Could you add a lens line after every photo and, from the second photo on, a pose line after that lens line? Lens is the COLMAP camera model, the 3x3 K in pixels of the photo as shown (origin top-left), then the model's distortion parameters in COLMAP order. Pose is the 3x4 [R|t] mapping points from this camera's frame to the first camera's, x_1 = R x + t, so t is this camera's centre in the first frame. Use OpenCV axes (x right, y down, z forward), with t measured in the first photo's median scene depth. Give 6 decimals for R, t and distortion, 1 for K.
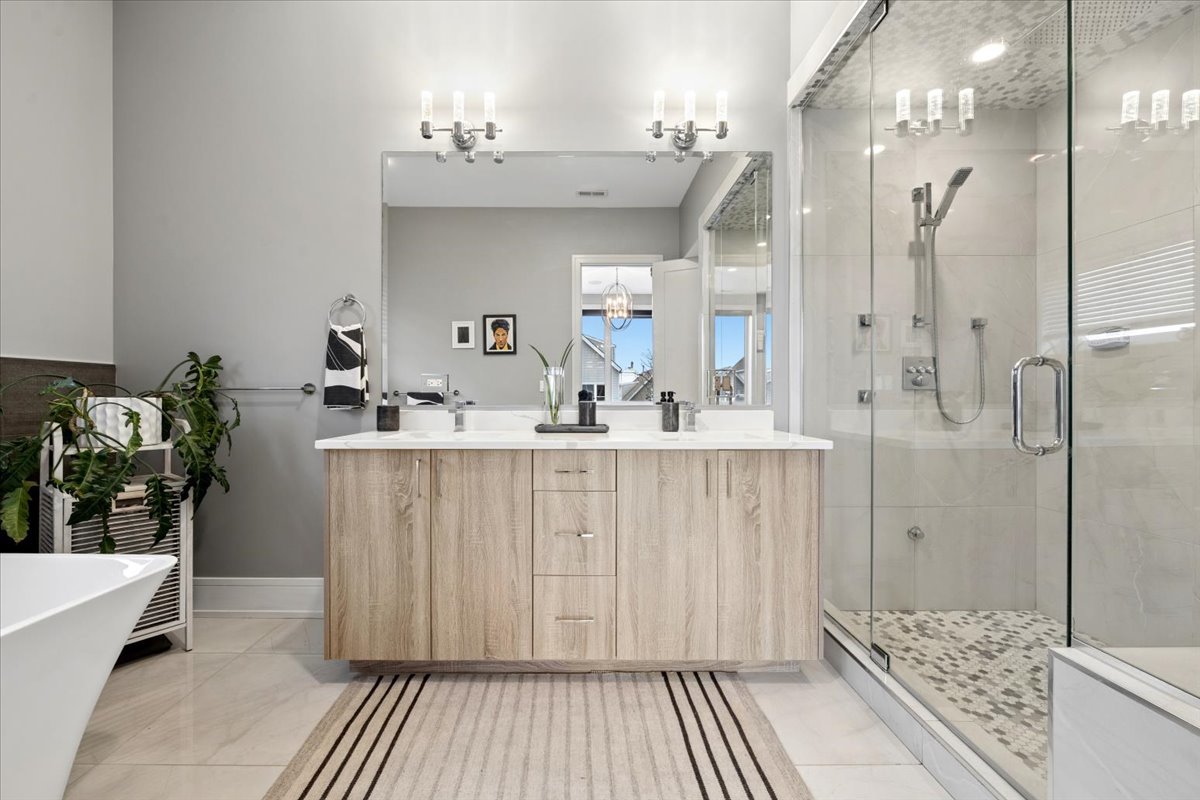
lens RADIAL K [[491.3, 0, 583.2], [0, 491.3, 399.2], [0, 0, 1]] dist [-0.003688, -0.000791]
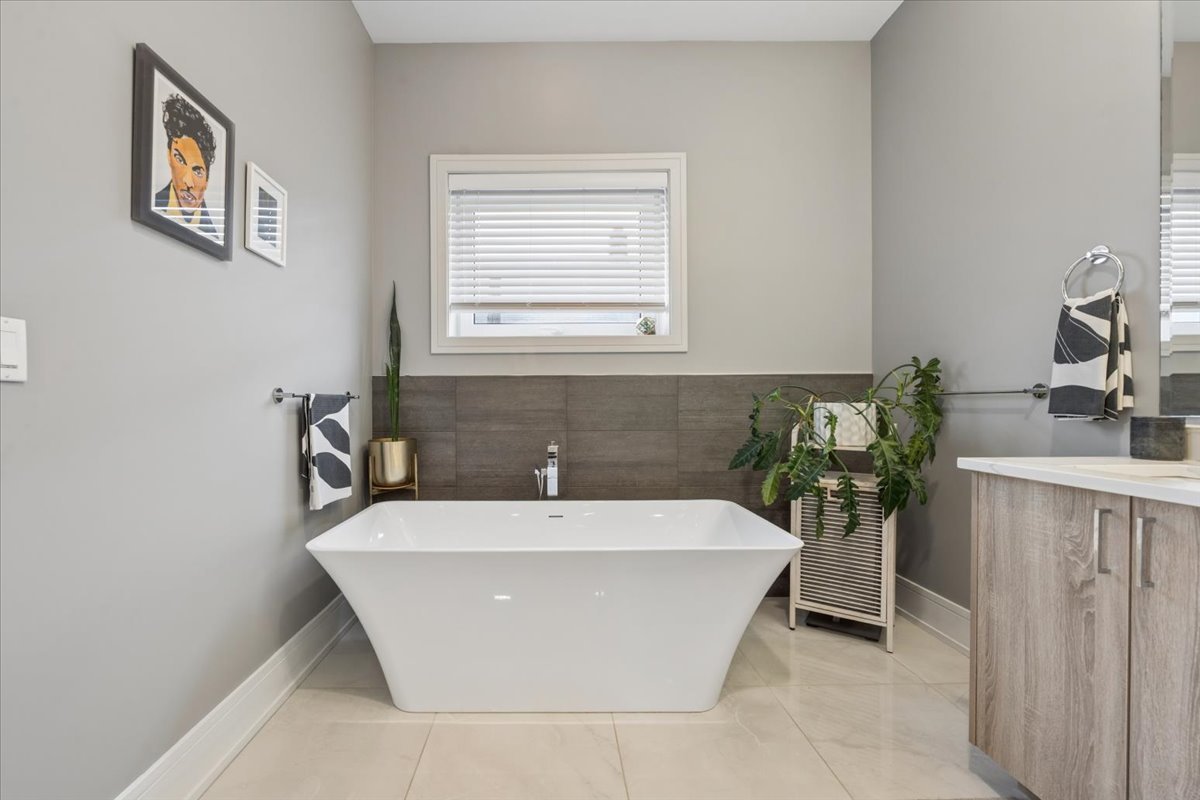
lens RADIAL K [[501.3, 0, 555.1], [0, 501.3, 408.6], [0, 0, 1]] dist [-0.001604, -0.000058]
pose [[0.003408, 0.011279, -0.999931, 0.253022], [-0.002271, 0.999934, 0.011272, -0.002421], [0.999992, 0.002232, 0.003433, 0.335464]]
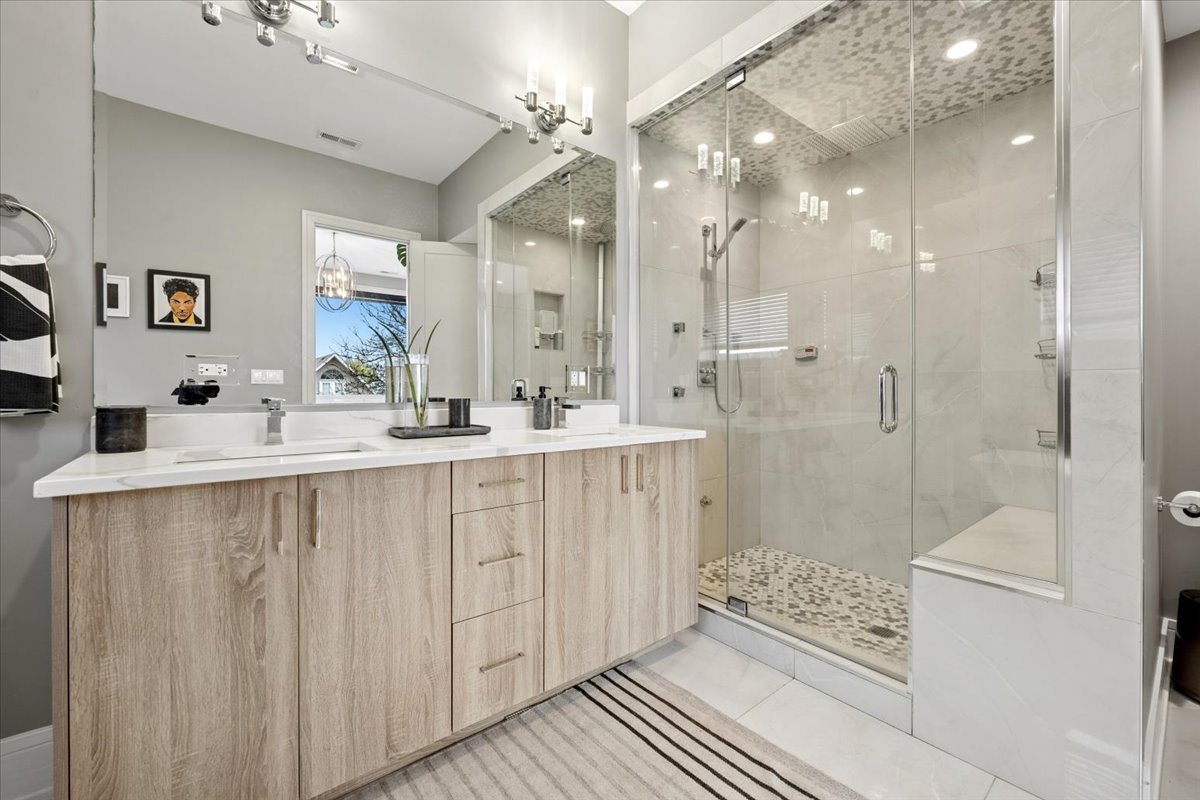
lens RADIAL K [[491.3, 0, 600.9], [0, 491.3, 393.1], [0, 0, 1]] dist [-0.003688, -0.000791]
pose [[0.773266, -0.000675, 0.634082, -0.404698], [0.001091, 0.999999, -0.000267, -0.003733], [-0.634081, 0.000898, 0.773266, 0.252767]]
